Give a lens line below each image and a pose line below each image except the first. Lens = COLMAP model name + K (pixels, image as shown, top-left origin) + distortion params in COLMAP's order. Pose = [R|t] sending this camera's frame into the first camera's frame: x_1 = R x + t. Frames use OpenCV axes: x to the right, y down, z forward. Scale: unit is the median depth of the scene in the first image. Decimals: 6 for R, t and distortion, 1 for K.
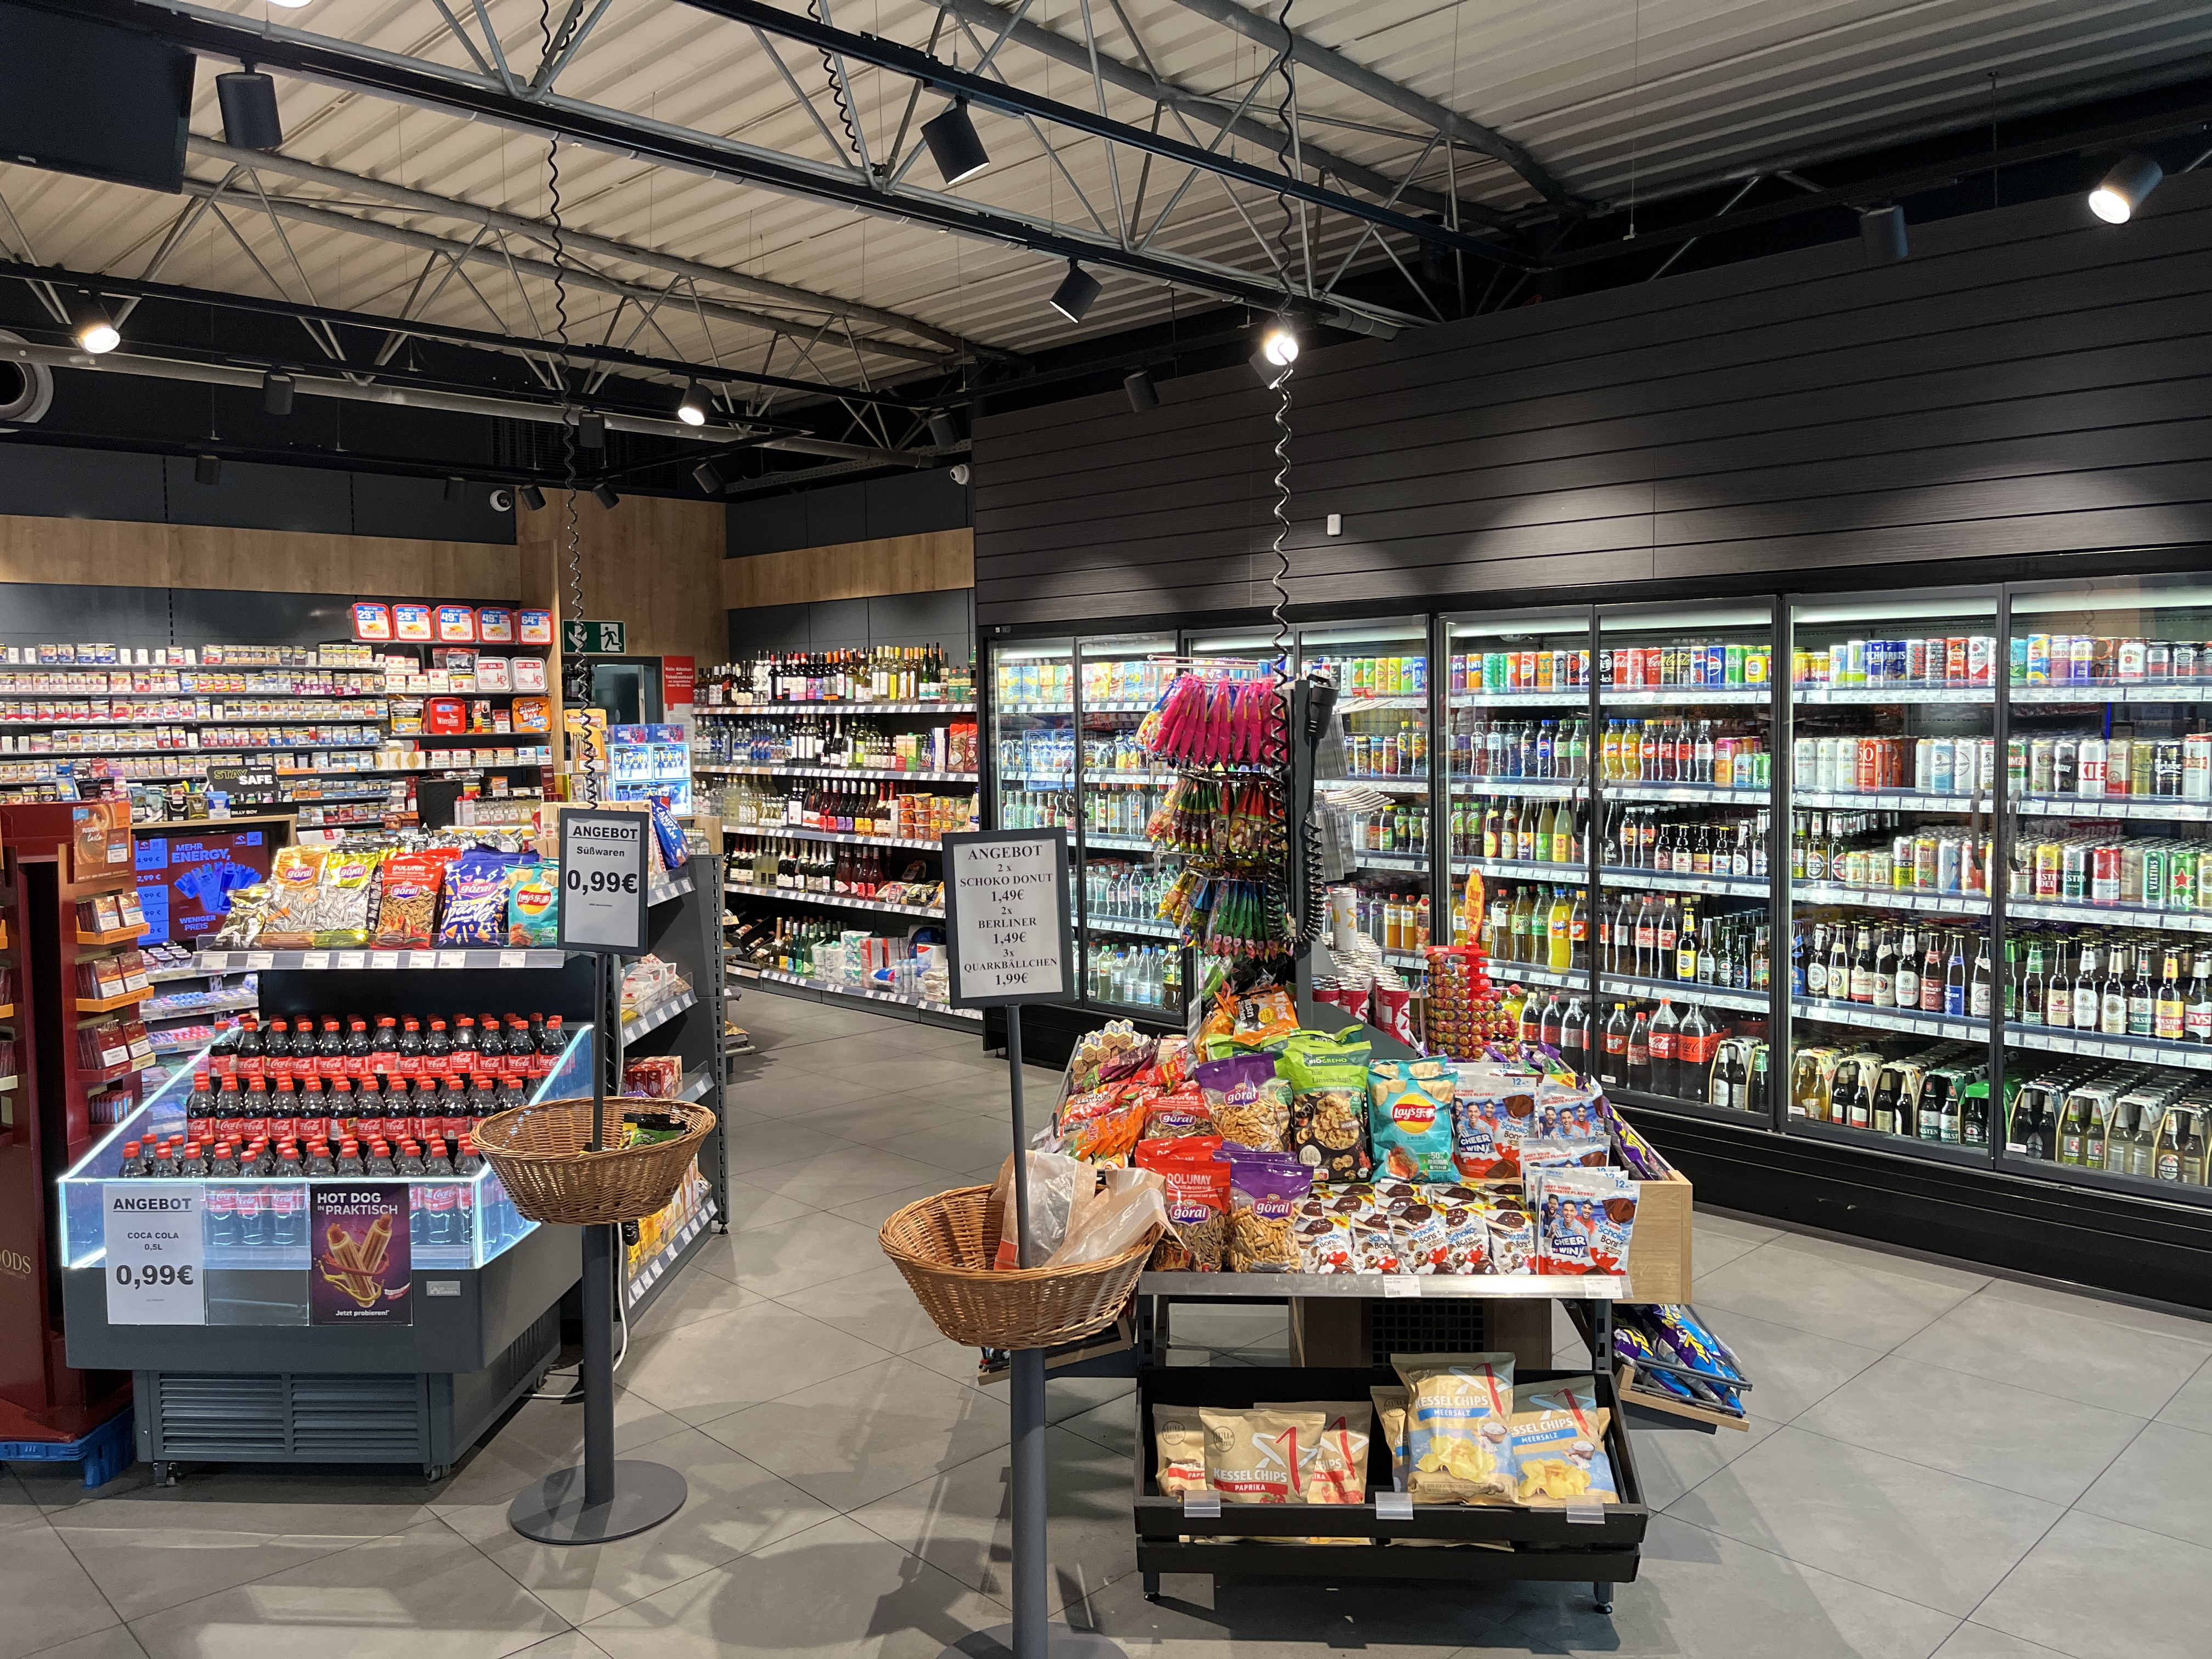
lens RADIAL K [[1672.3, 0, 1096.6], [0, 1672.3, 803.2], [0, 0, 1]] dist [0.056053, -0.066790]
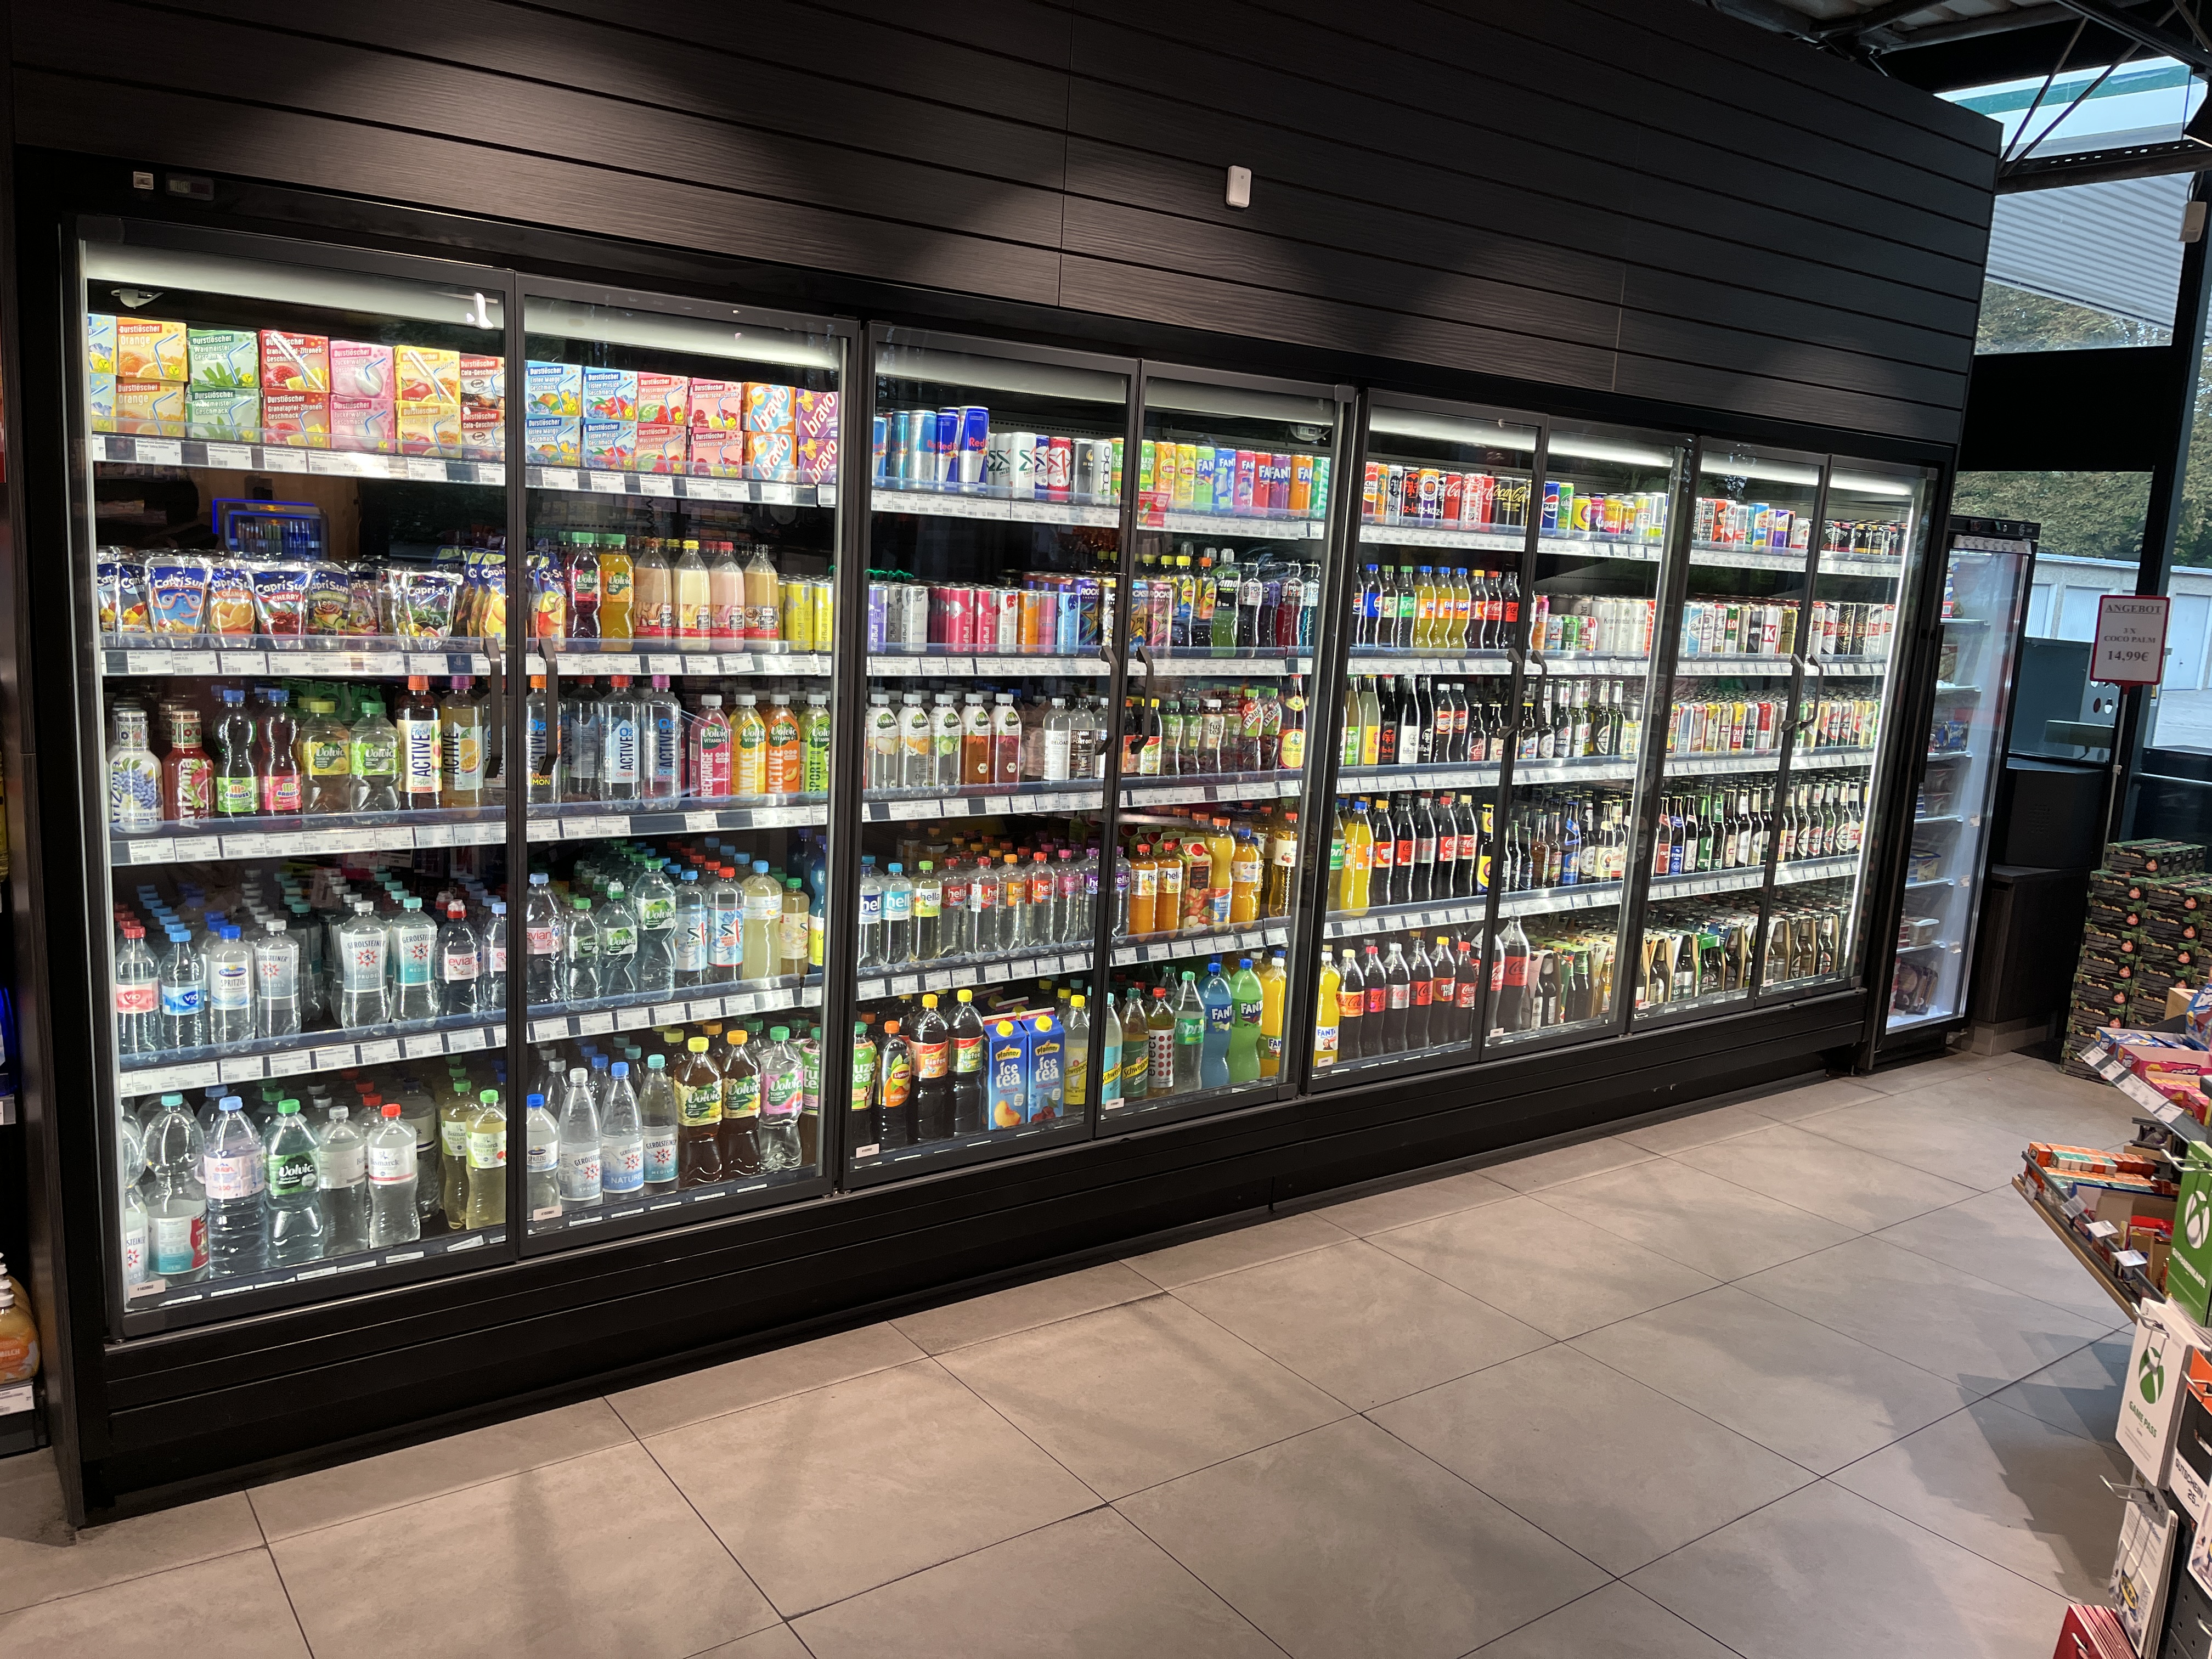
lens RADIAL K [[1670.3, 0, 1106.0], [0, 1670.3, 829.5], [0, 0, 1]] dist [0.081821, -0.113049]
pose [[0.128341, -0.154057, 0.979691, -0.382592], [-0.003376, 0.987787, 0.155772, -0.042539], [-0.991724, -0.023300, 0.126253, 0.876021]]
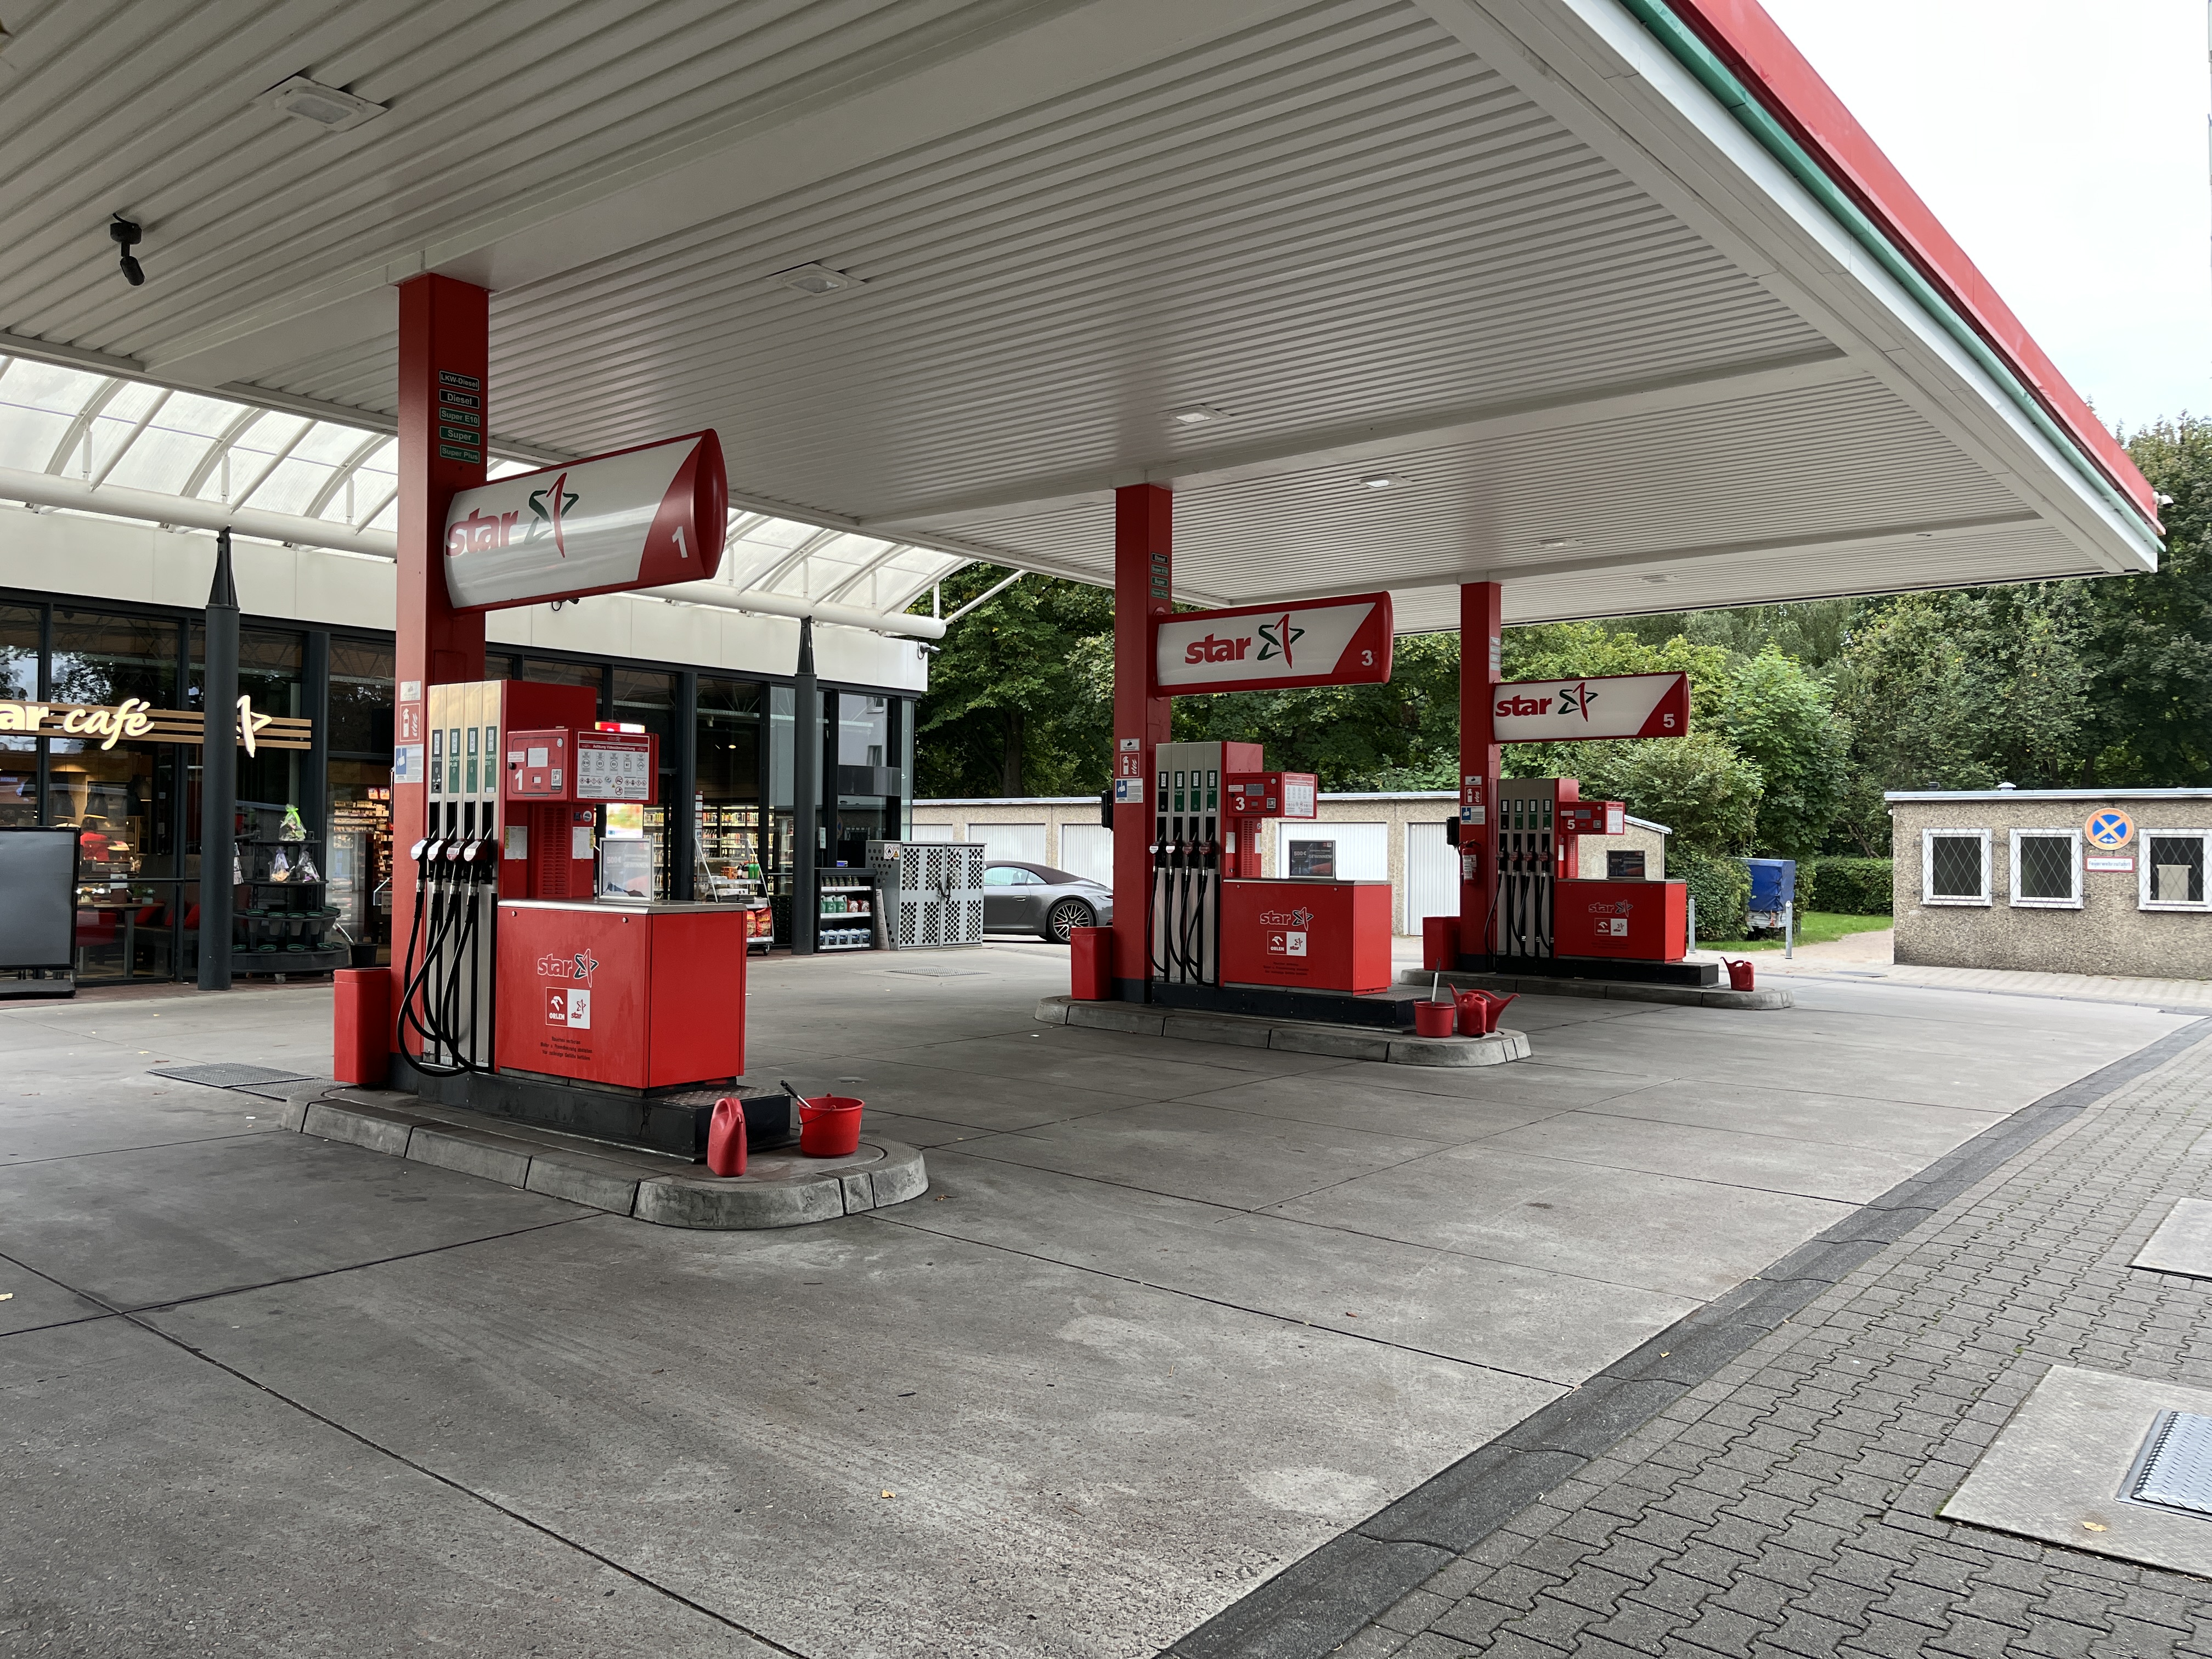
lens RADIAL K [[1672.3, 0, 1096.6], [0, 1672.3, 803.2], [0, 0, 1]] dist [0.056053, -0.066790]
pose [[0.991907, 0.026106, 0.124254, 0.573857], [-0.015386, 0.996136, -0.086468, 0.178353], [-0.126031, 0.083857, 0.988476, -2.515566]]
